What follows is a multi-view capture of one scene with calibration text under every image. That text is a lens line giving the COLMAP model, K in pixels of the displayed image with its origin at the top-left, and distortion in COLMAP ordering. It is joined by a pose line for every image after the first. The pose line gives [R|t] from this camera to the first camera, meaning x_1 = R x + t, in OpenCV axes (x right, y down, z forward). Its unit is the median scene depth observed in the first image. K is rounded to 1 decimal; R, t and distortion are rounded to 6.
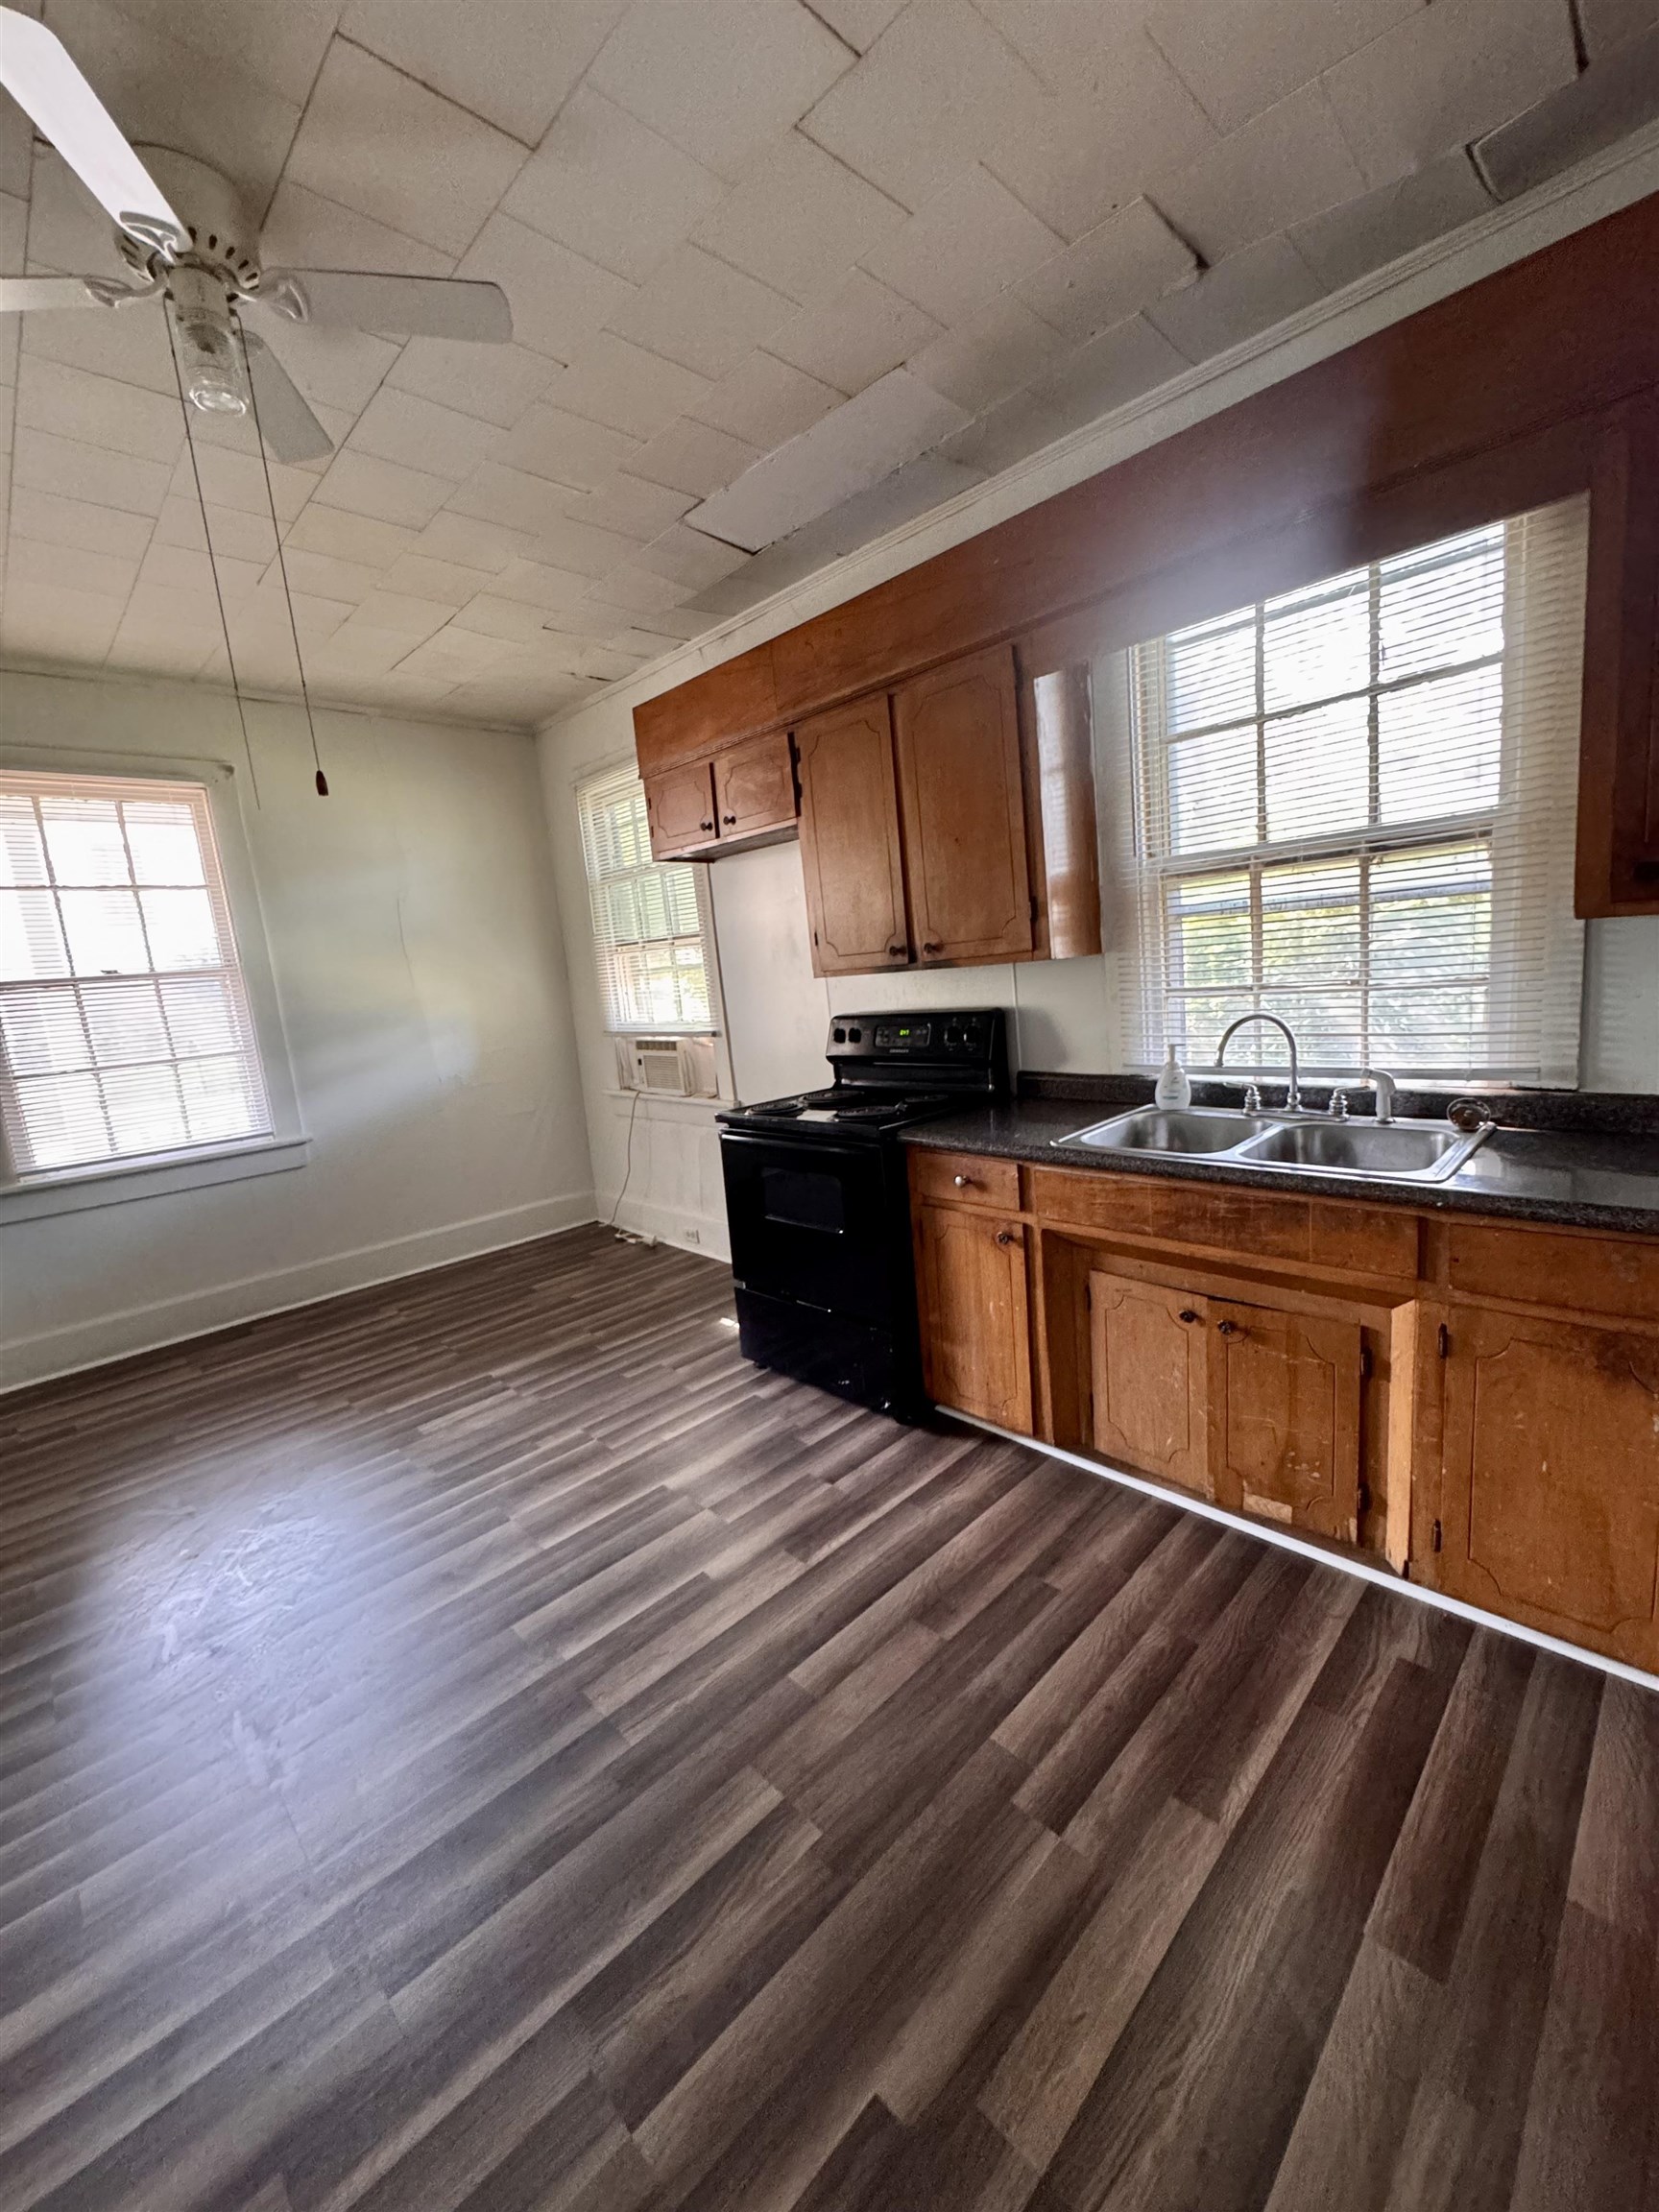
lens RADIAL K [[886.1, 0, 829.5], [0, 886.1, 1106.0], [0, 0, 1]] dist [-0.010085, 0.000028]
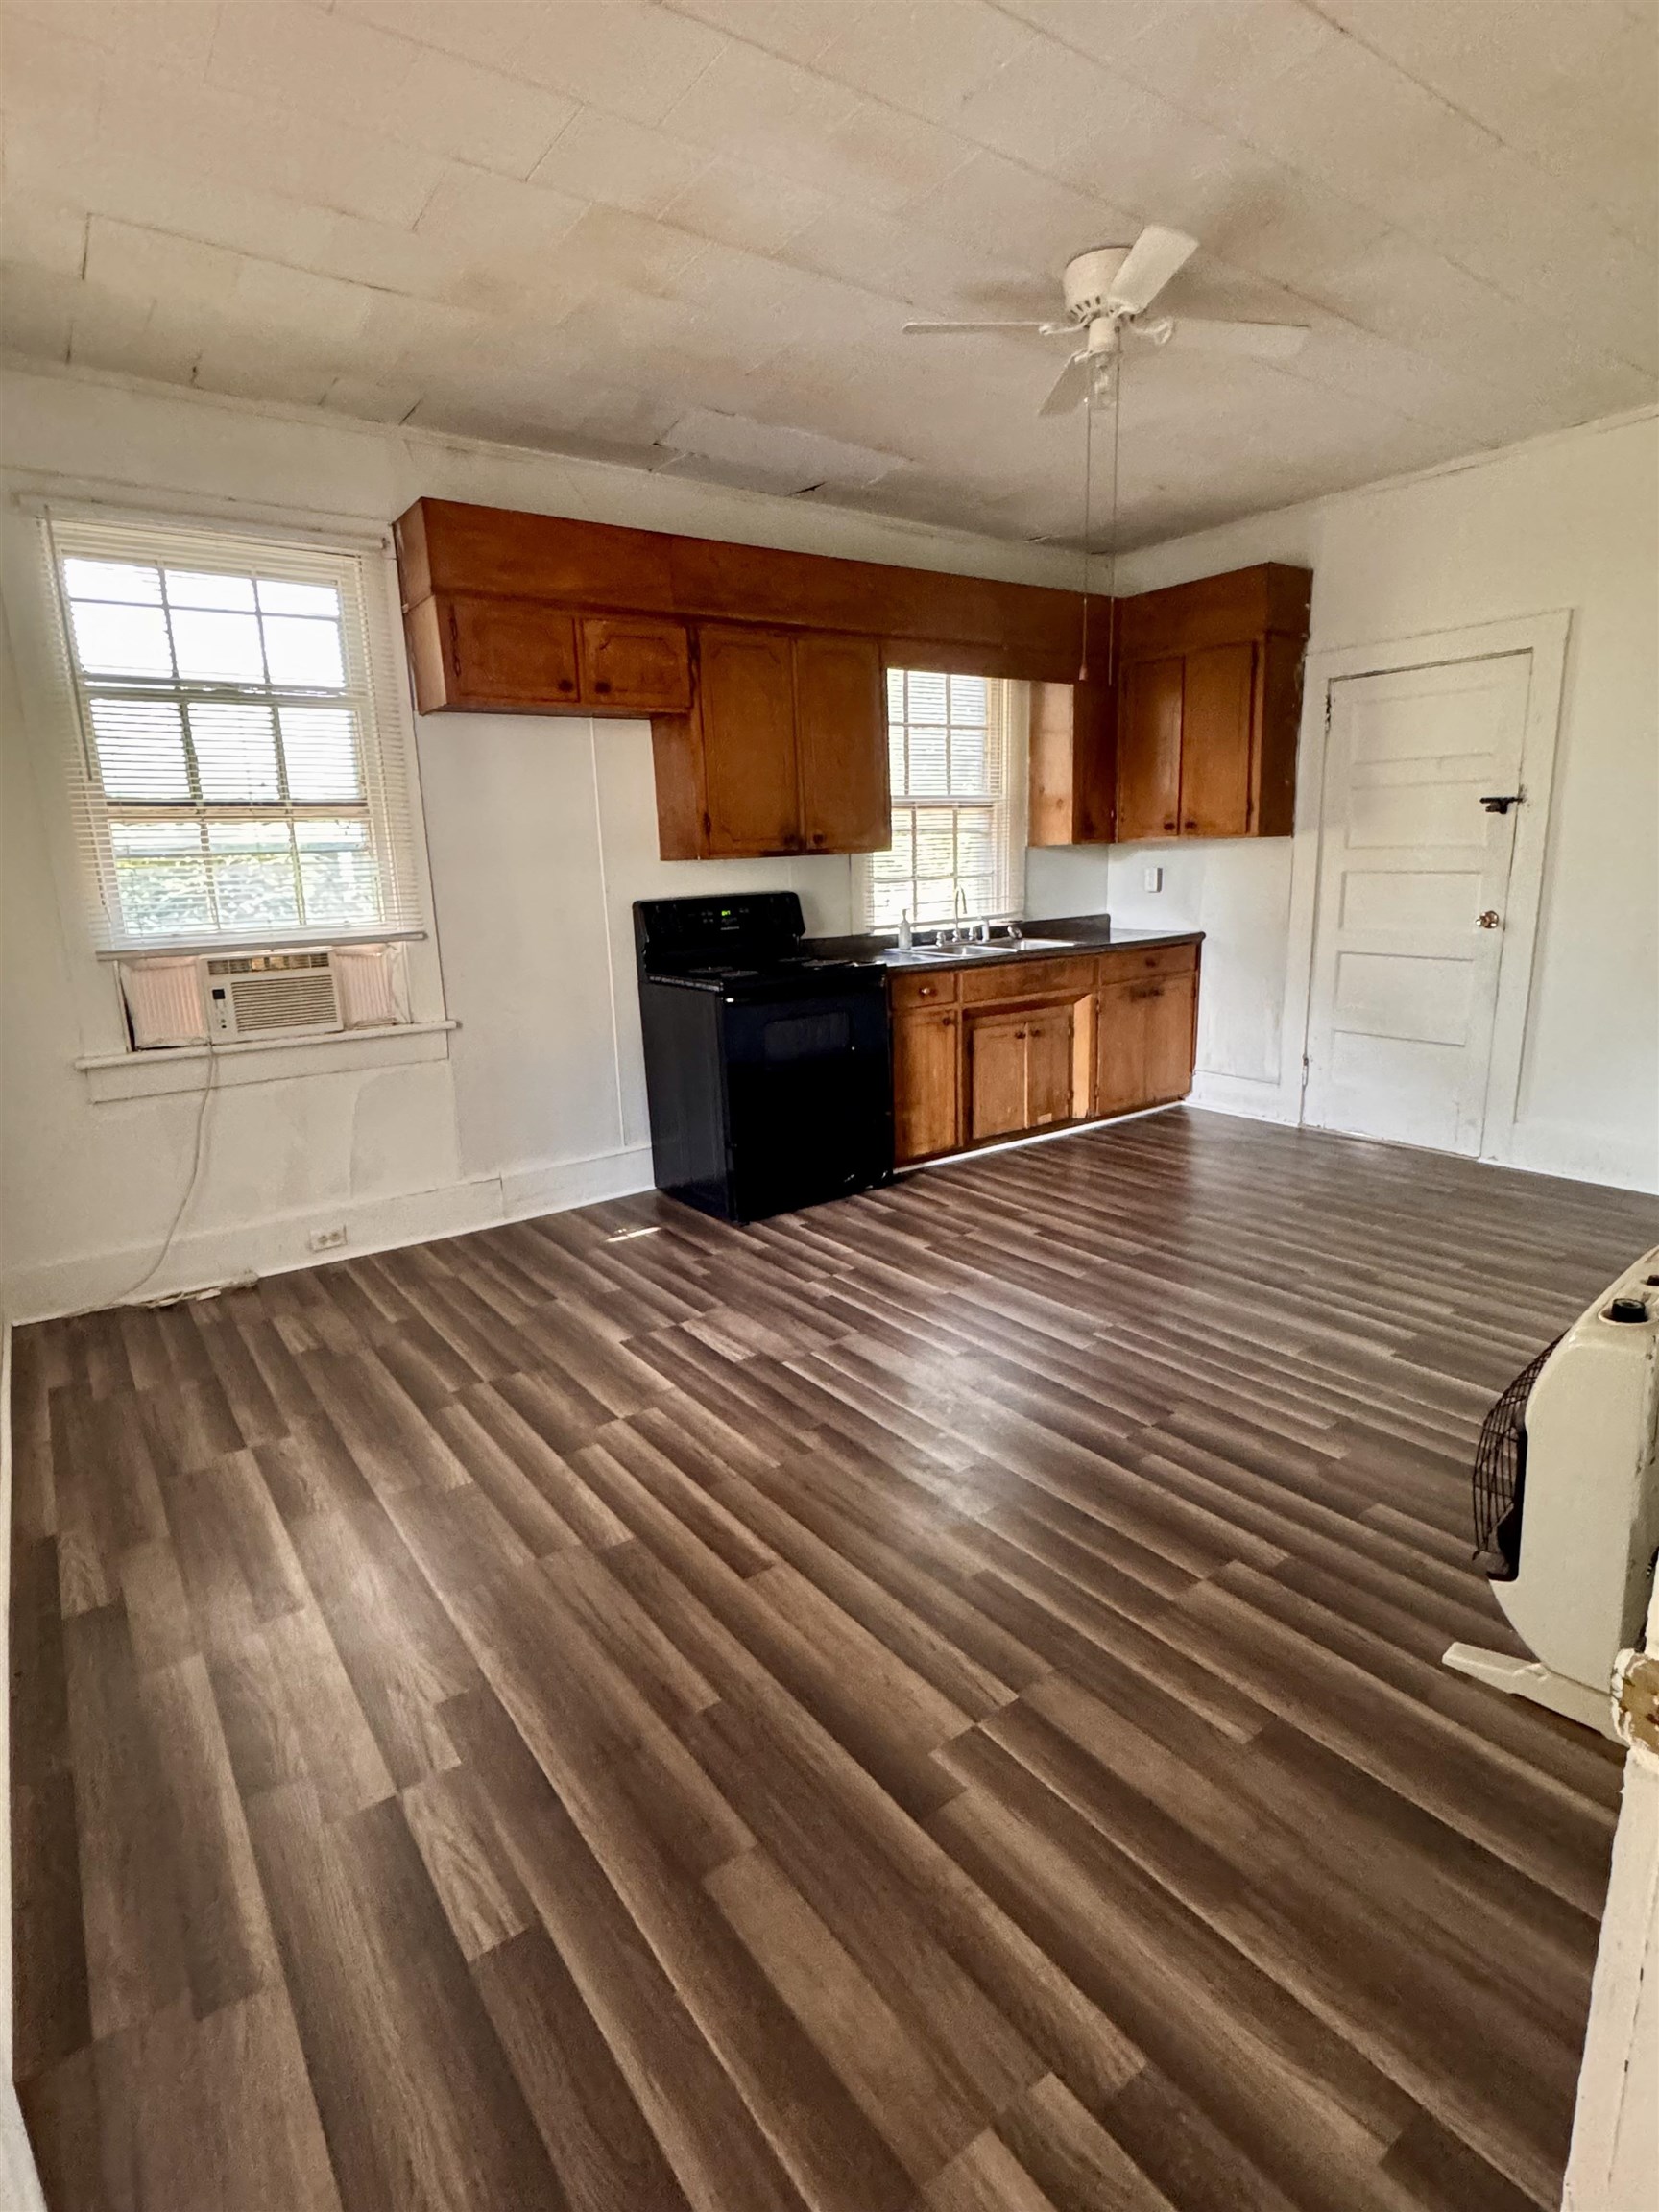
lens RADIAL K [[1117.6, 0, 837.5], [0, 1117.6, 1115.6], [0, 0, 1]] dist [0.003929, 0.000048]
pose [[0.144781, -0.144075, 0.978918, -1.543440], [0.181881, 0.976359, 0.116799, 0.035476], [-0.972604, 0.161136, 0.167563, 0.738246]]
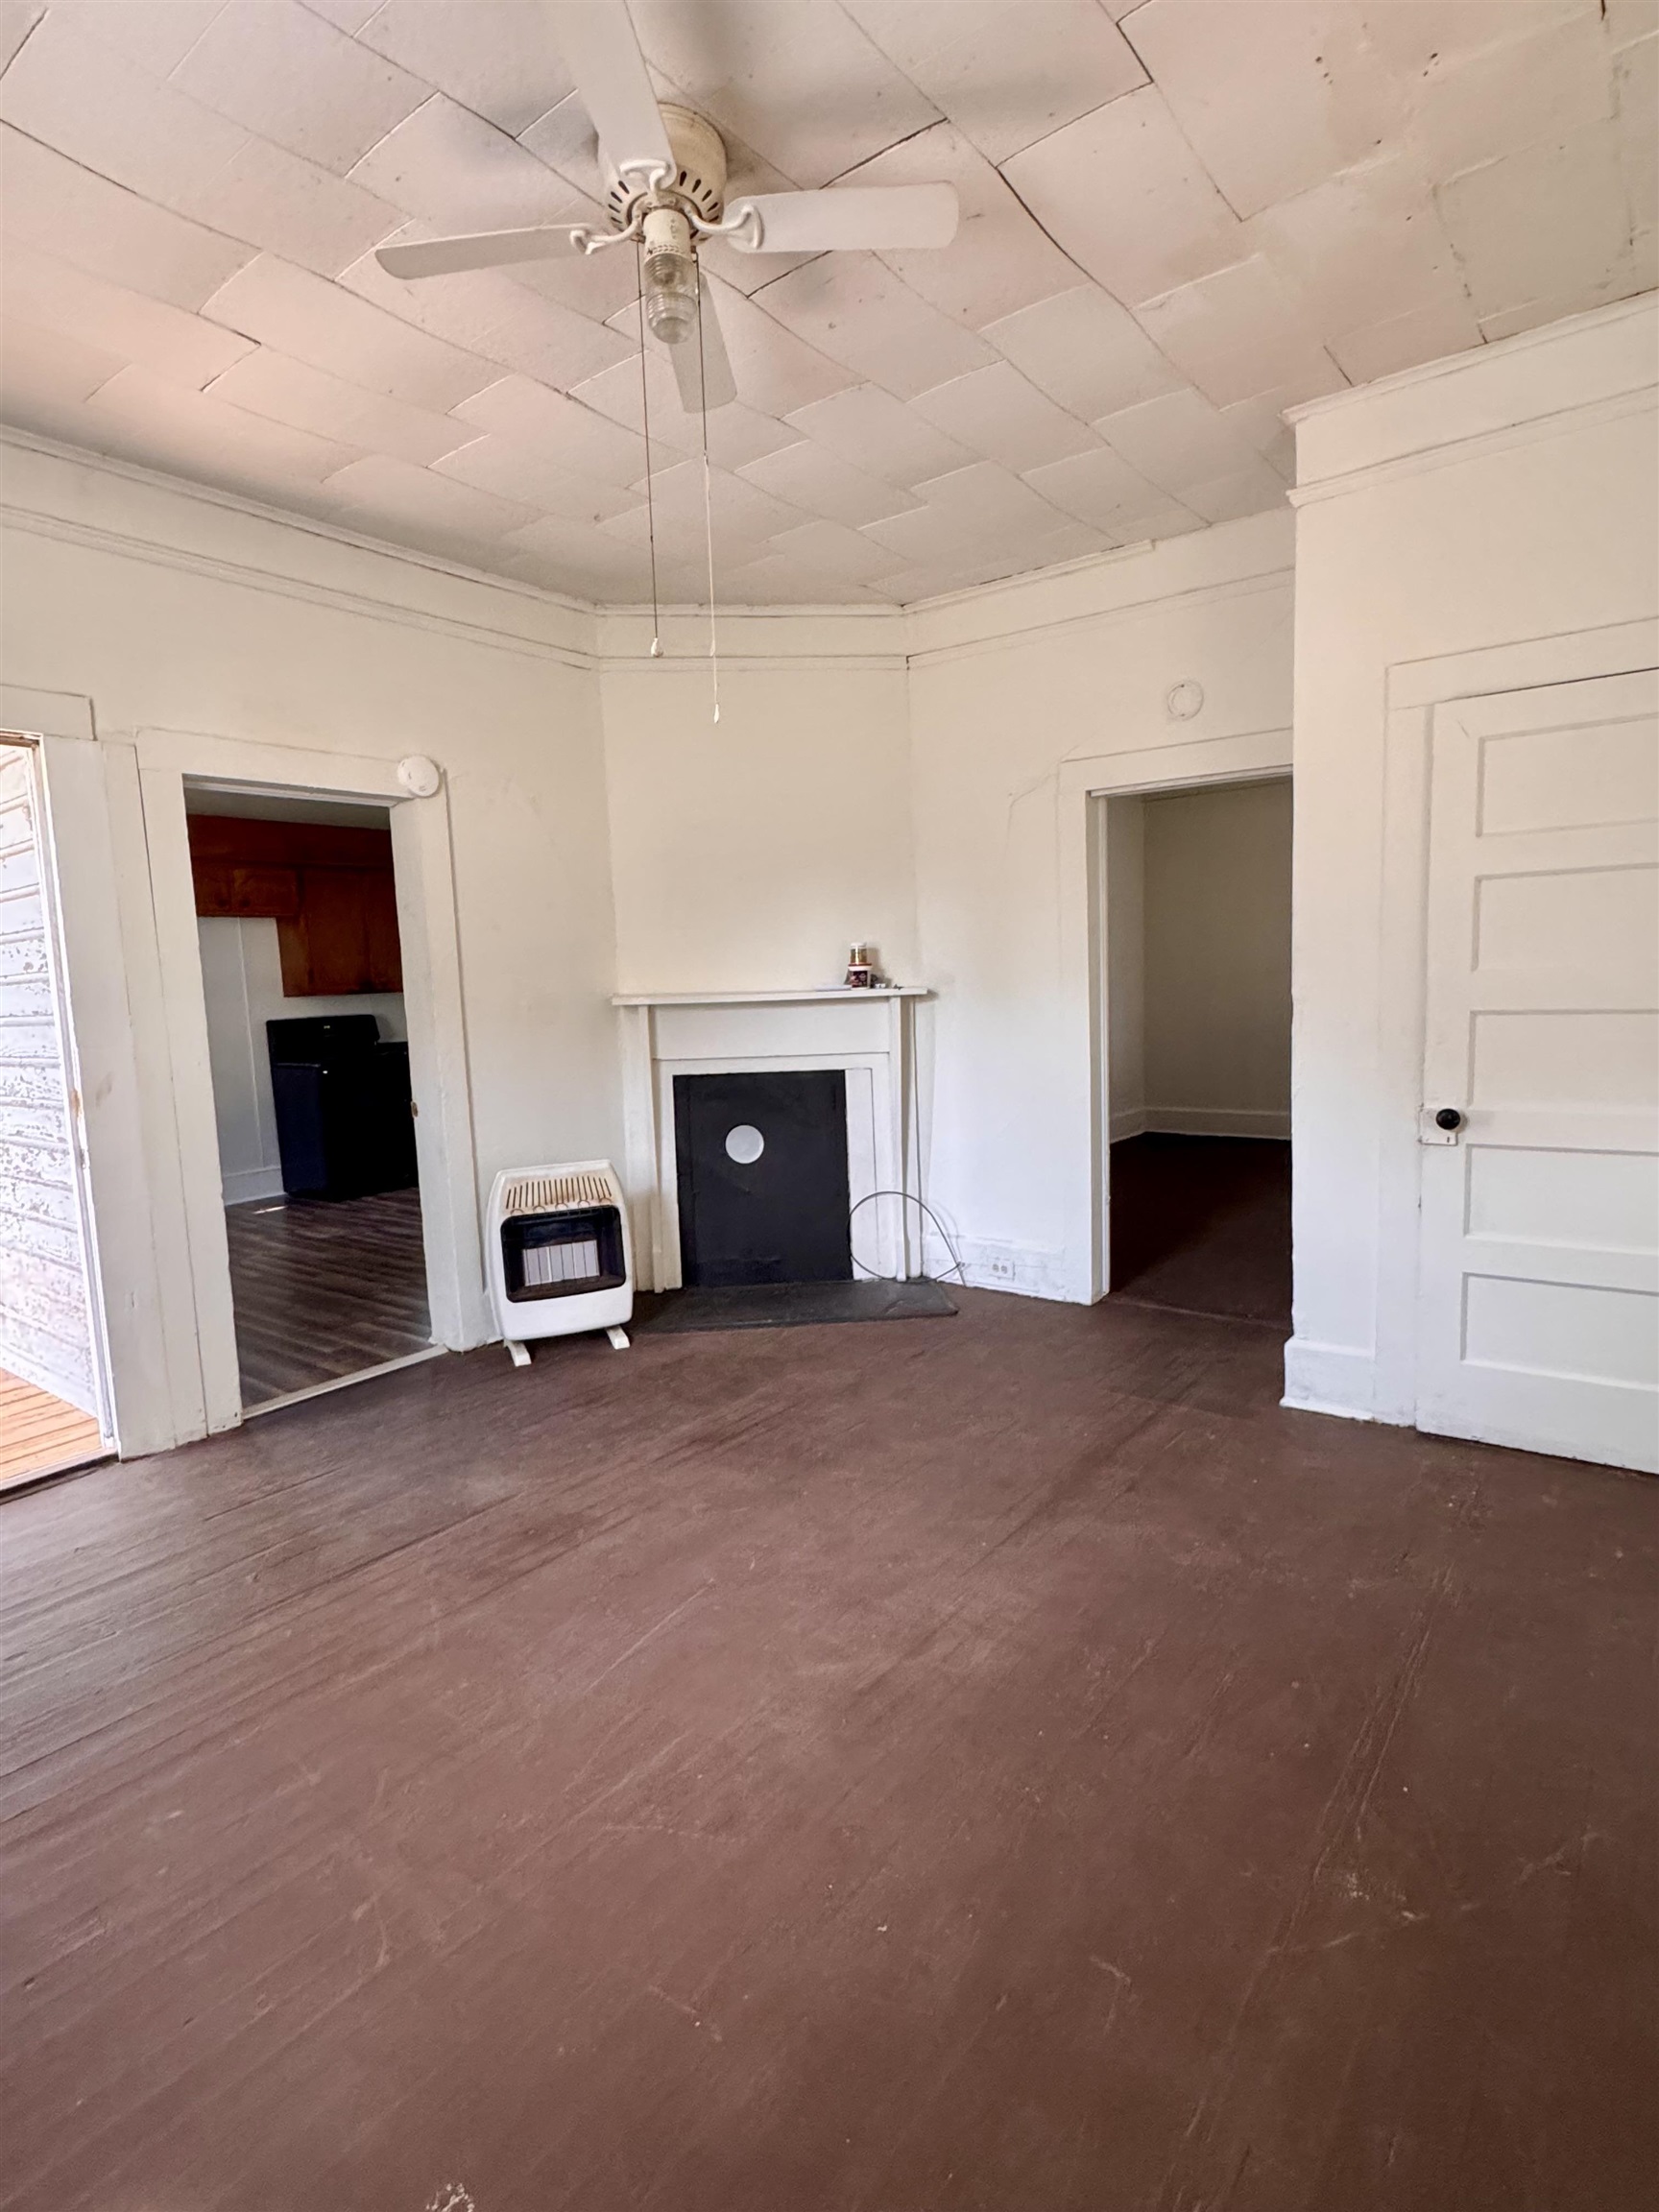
lens RADIAL K [[1117.6, 0, 837.5], [0, 1117.6, 1115.6], [0, 0, 1]] dist [0.003929, 0.000048]
pose [[-0.135025, -0.028702, 0.990426, -2.873192], [0.211247, 0.975765, 0.057076, 0.236256], [-0.968061, 0.216931, -0.125690, 0.285804]]
